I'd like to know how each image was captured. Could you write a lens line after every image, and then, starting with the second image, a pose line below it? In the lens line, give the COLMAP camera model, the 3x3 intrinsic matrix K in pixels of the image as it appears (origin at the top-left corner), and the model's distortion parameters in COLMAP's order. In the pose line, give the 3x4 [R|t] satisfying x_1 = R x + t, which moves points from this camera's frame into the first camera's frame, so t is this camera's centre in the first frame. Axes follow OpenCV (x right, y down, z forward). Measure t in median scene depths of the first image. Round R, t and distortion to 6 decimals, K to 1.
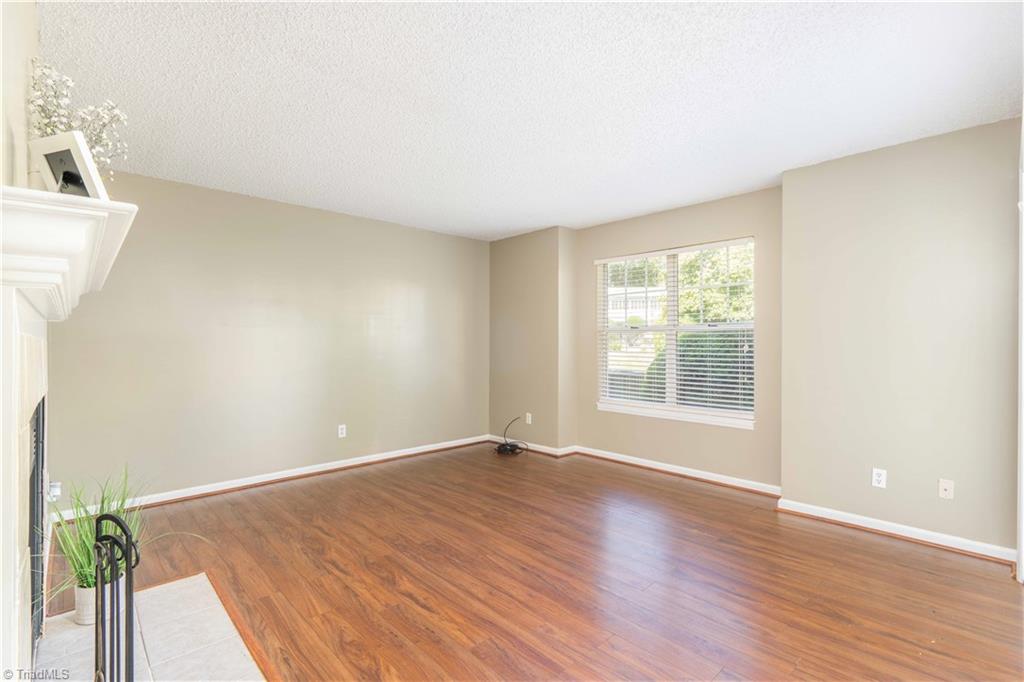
lens RADIAL K [[468.0, 0, 514.0], [0, 468.0, 339.4], [0, 0, 1]] dist [-0.006122, 0.000839]
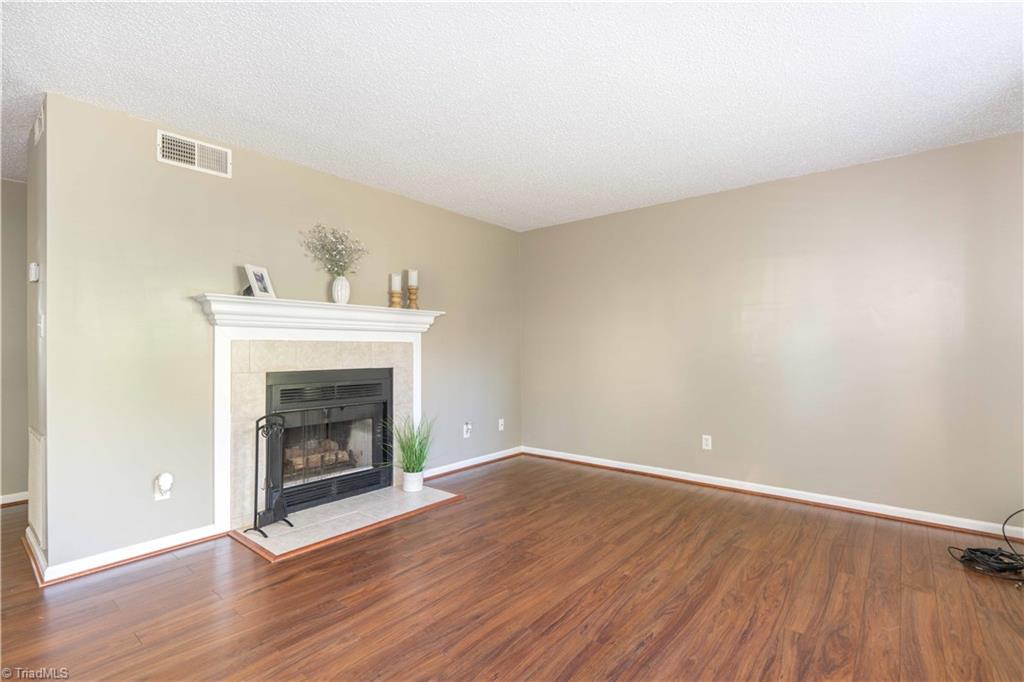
lens RADIAL K [[468.0, 0, 512.2], [0, 468.0, 350.0], [0, 0, 1]] dist [-0.006122, 0.000839]
pose [[0.119435, 0.006953, -0.992818, 0.658288], [0.012309, 0.999888, 0.008483, 0.014564], [0.992766, -0.013234, 0.119336, 0.764065]]
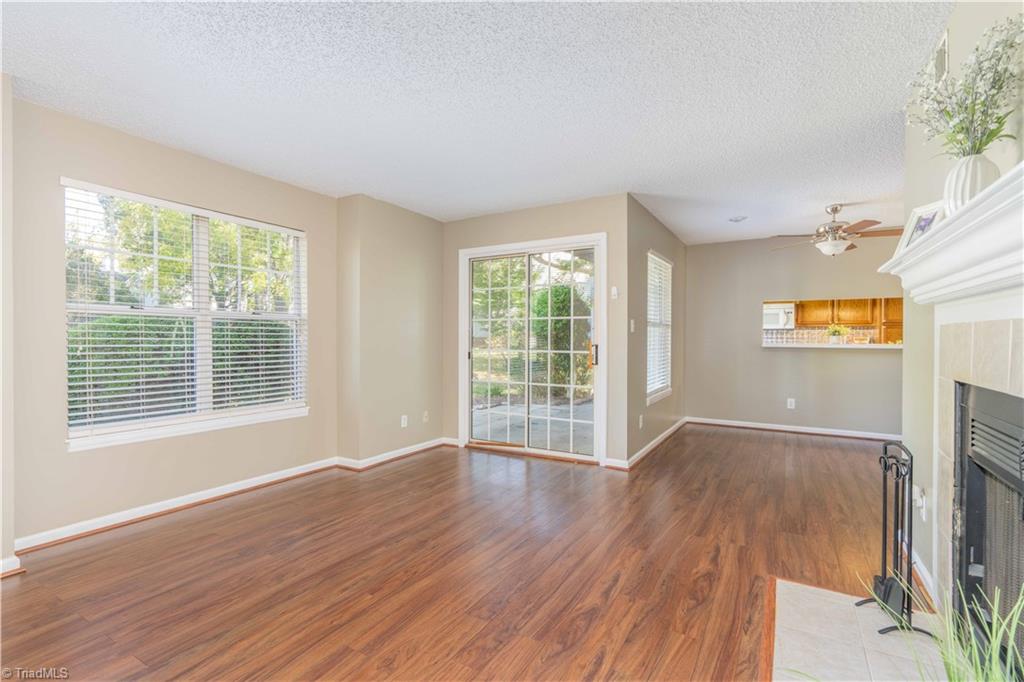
lens RADIAL K [[468.0, 0, 514.1], [0, 468.0, 340.0], [0, 0, 1]] dist [-0.006122, 0.000839]
pose [[-0.278620, -0.003422, 0.960395, -0.770325], [-0.010988, 0.999940, 0.000375, 0.021033], [-0.960339, -0.010448, -0.278641, 1.026710]]
